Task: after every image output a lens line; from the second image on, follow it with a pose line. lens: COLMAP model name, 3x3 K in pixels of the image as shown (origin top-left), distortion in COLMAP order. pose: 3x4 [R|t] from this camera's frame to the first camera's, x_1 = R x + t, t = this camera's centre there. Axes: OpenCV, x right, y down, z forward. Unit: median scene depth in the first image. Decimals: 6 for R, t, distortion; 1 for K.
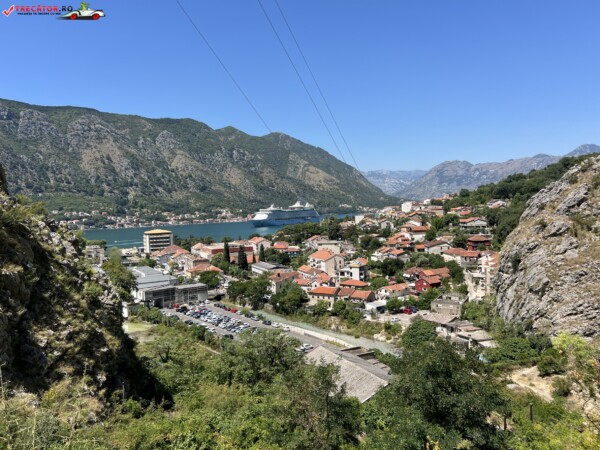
lens RADIAL K [[452.7, 0, 300.0], [0, 452.7, 225.0], [0, 0, 1]] dist [0.051403, -0.065613]
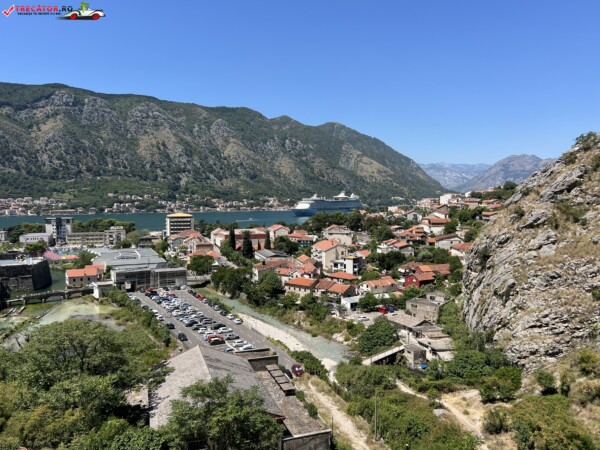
lens RADIAL K [[452.7, 0, 300.0], [0, 452.7, 225.0], [0, 0, 1]] dist [0.051403, -0.065613]
pose [[0.991955, 0.038869, -0.120474, 0.092944], [-0.036453, 0.999089, 0.022195, 0.006061], [0.121227, -0.017625, 0.992468, 0.057968]]
